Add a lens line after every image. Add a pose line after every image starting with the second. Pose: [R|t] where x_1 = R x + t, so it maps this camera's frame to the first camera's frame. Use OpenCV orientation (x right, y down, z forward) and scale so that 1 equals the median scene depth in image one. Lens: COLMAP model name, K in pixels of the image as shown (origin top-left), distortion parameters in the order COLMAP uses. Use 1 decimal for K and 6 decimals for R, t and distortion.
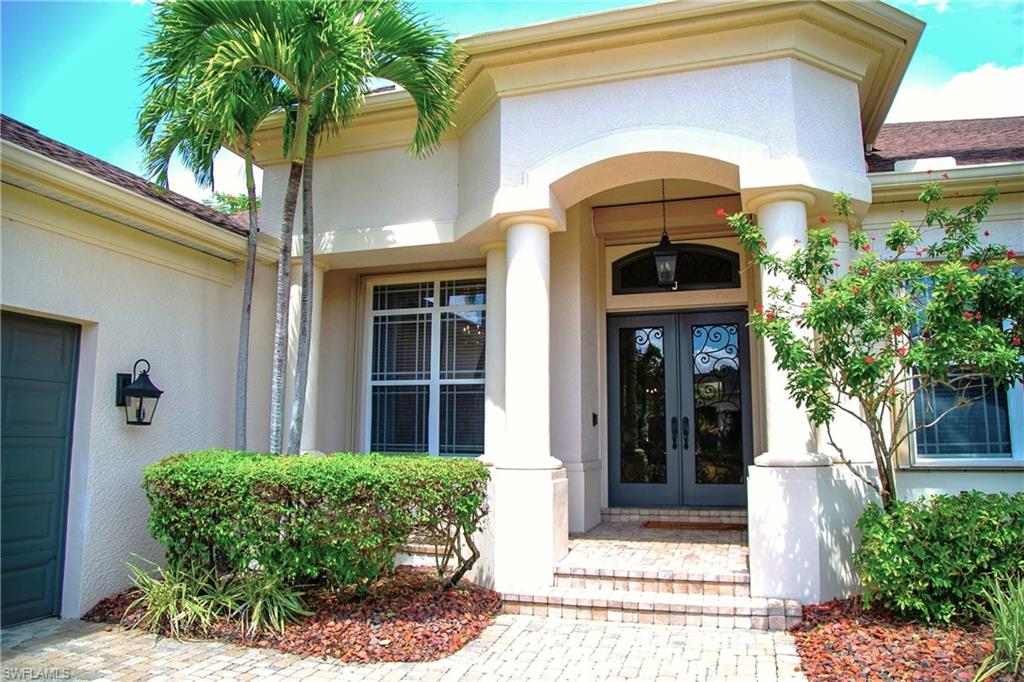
lens RADIAL K [[697.9, 0, 512.0], [0, 697.9, 341.0], [0, 0, 1]] dist [-0.127490, 0.073610]
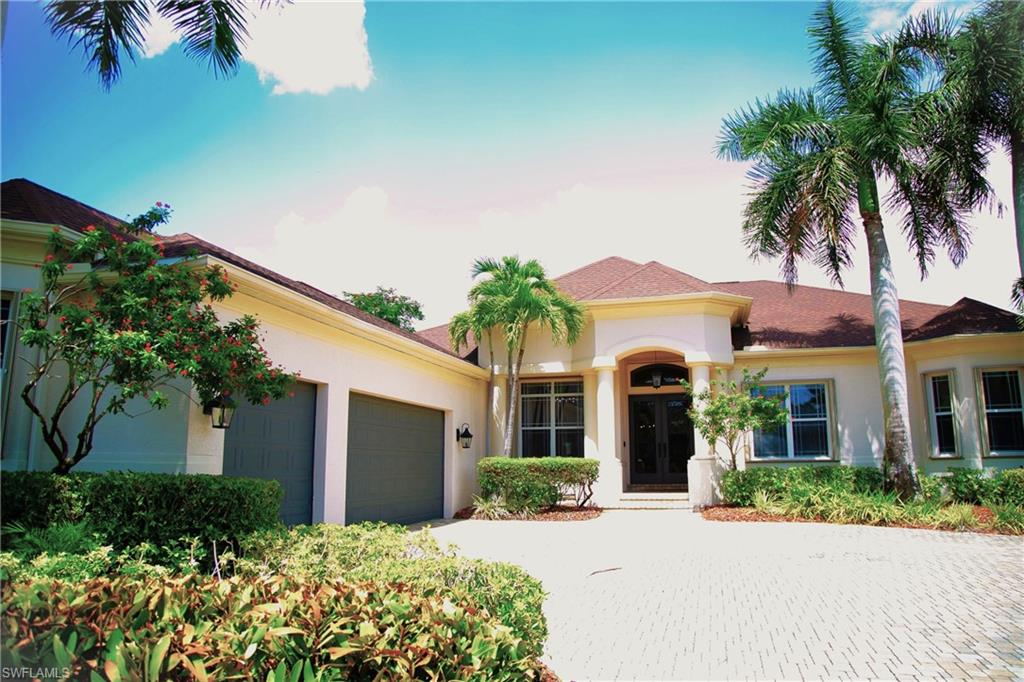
lens RADIAL K [[697.9, 0, 512.0], [0, 697.9, 341.0], [0, 0, 1]] dist [-0.127490, 0.073610]
pose [[0.999351, -0.000386, 0.036031, -0.467637], [0.001744, 0.999289, -0.037661, -0.195944], [-0.035991, 0.037699, 0.998641, -1.773576]]
